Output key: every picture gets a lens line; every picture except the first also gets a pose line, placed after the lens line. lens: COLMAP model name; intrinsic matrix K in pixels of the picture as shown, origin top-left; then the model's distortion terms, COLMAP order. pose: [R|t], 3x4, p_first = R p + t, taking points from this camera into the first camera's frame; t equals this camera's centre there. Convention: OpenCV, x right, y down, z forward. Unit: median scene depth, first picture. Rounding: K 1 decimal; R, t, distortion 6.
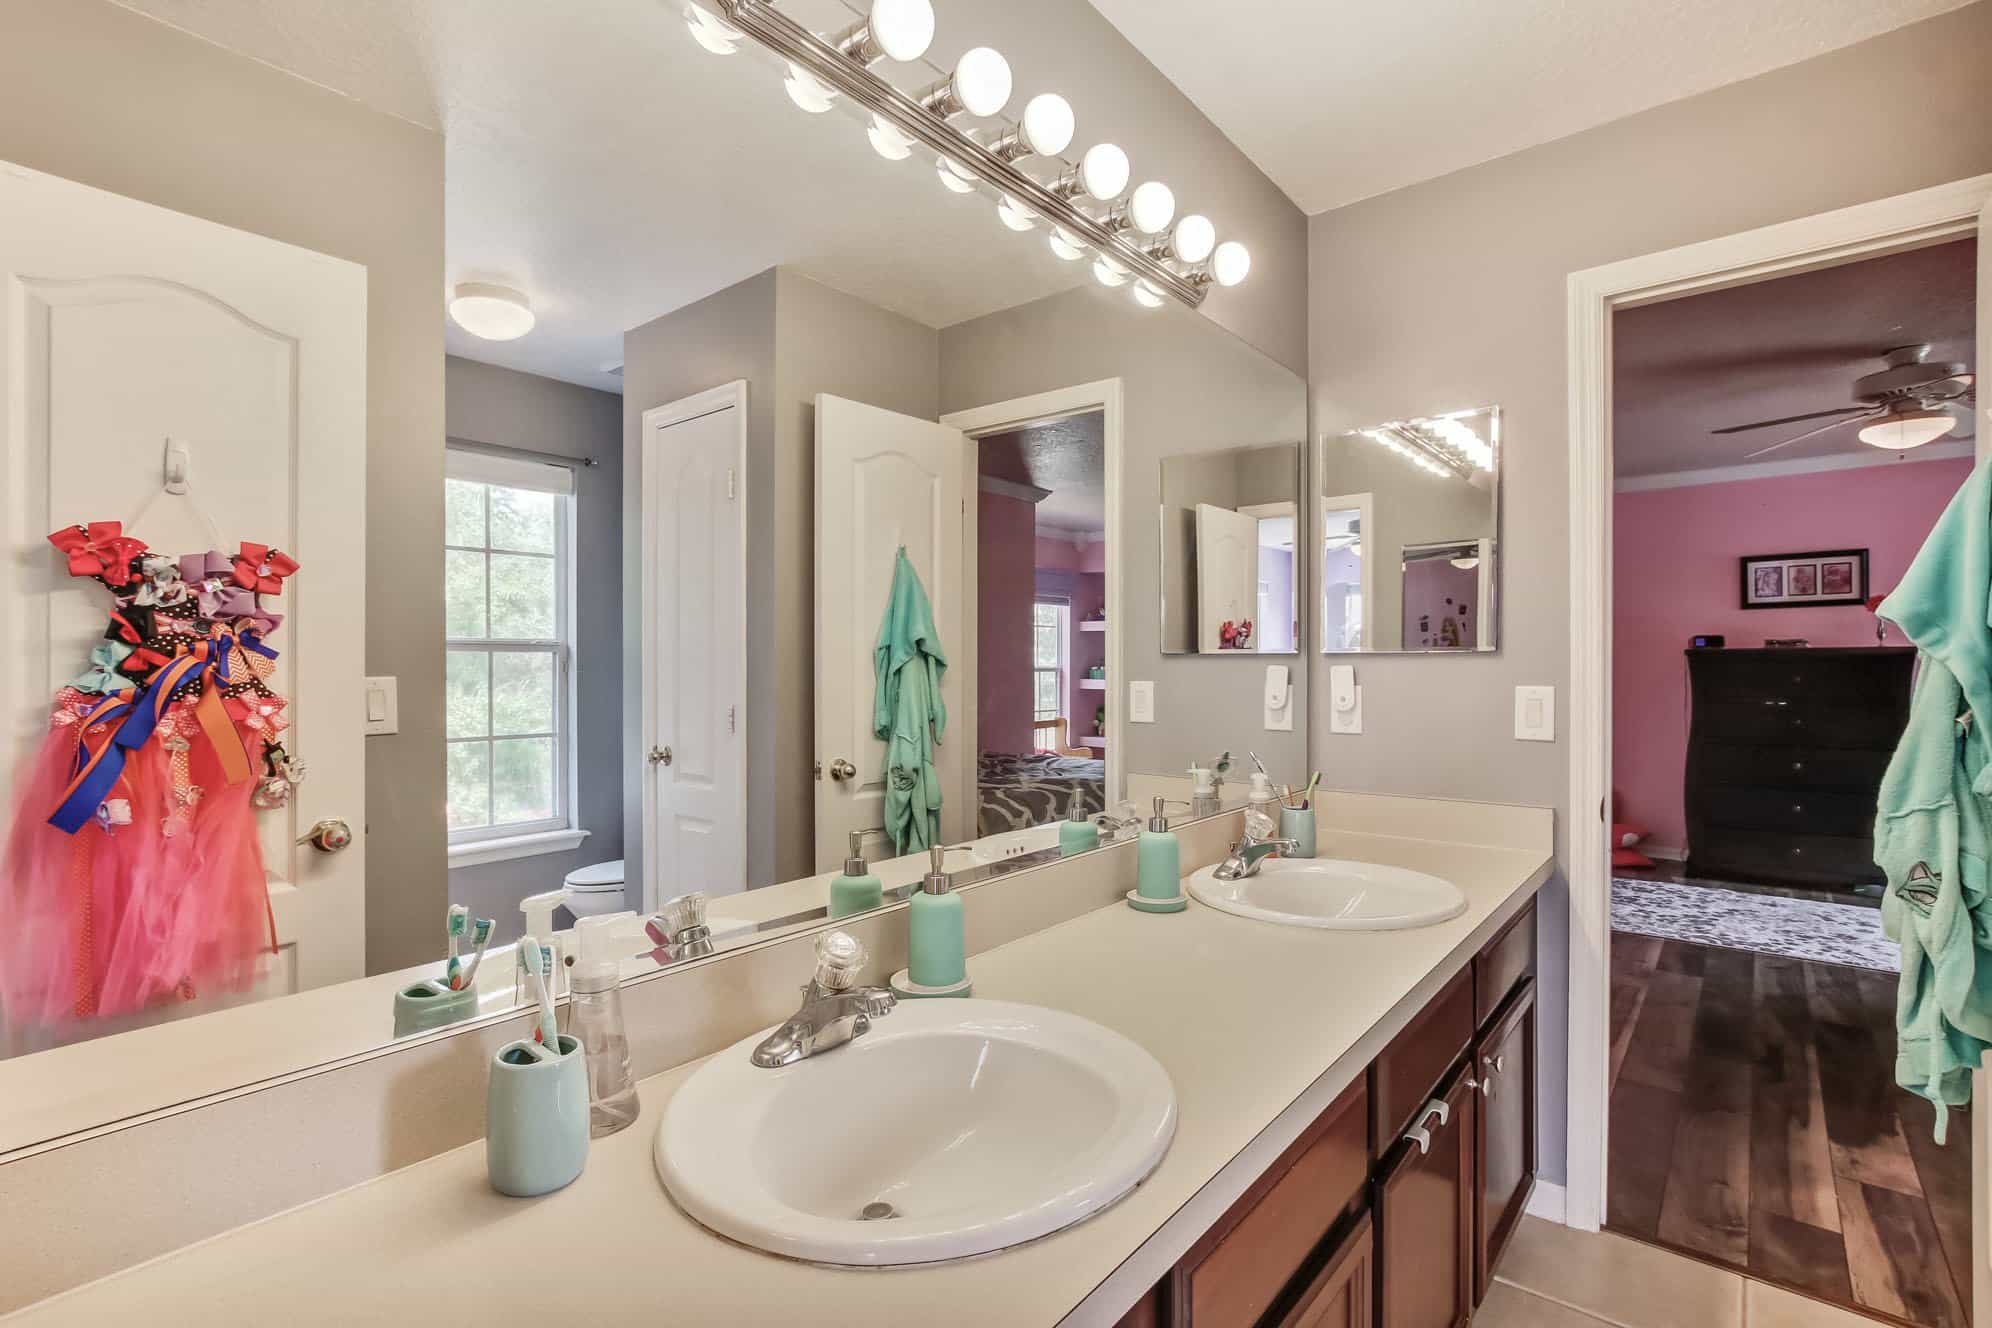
lens RADIAL K [[927.0, 0, 996.2], [0, 927.0, 663.4], [0, 0, 1]] dist [-0.017498, 0.005185]
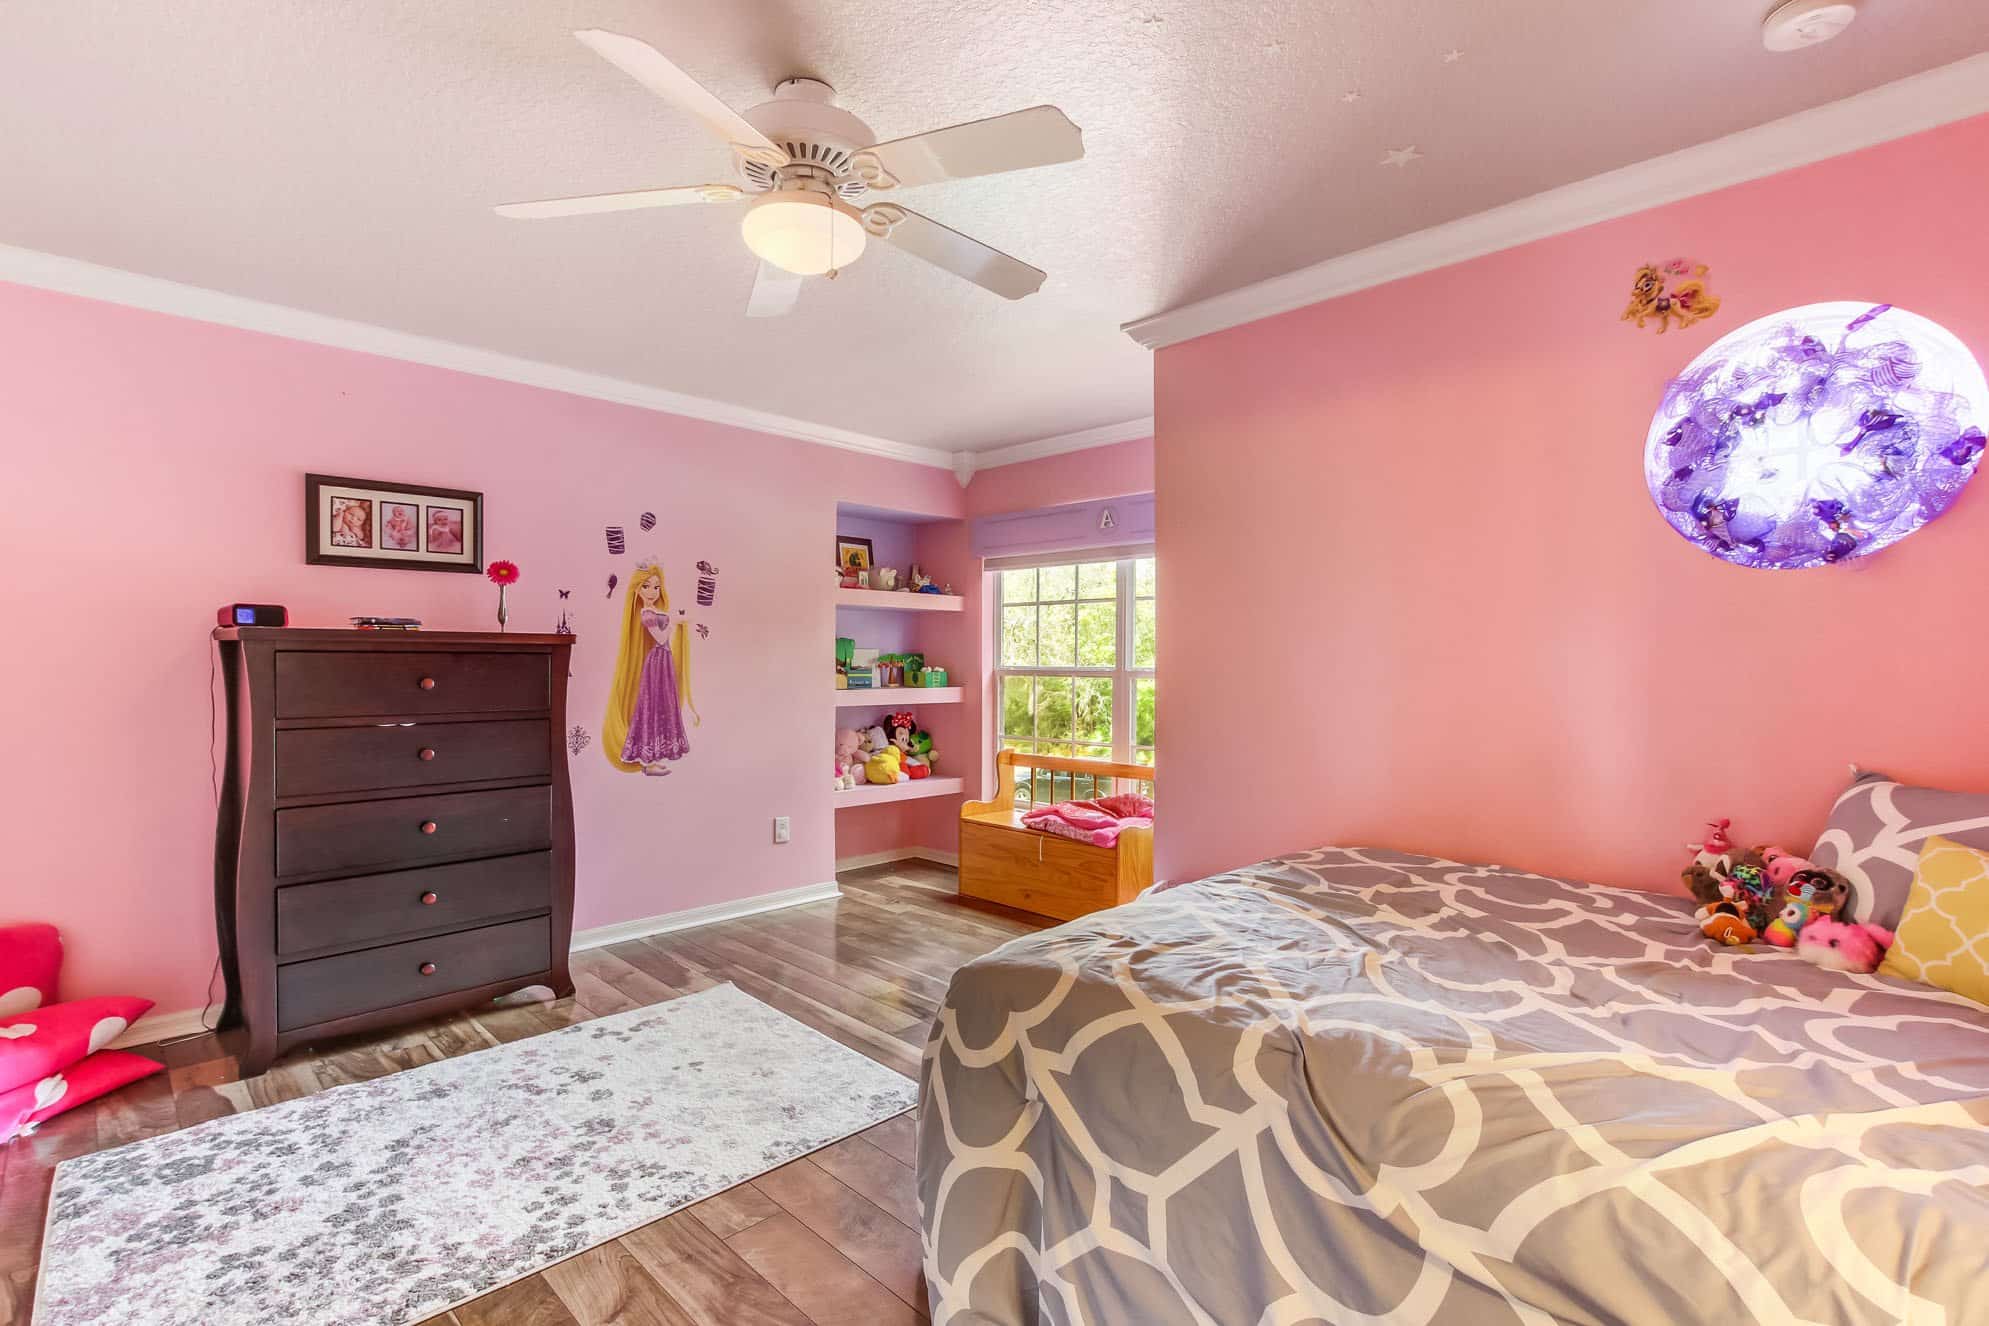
lens RADIAL K [[925.6, 0, 994.4], [0, 925.6, 664.5], [0, 0, 1]] dist [-0.017498, 0.005185]
pose [[0.089938, 0.000879, 0.995947, 0.281675], [-0.001918, 0.999998, -0.000709, 0.004949], [-0.995945, -0.001847, 0.089940, 0.535073]]
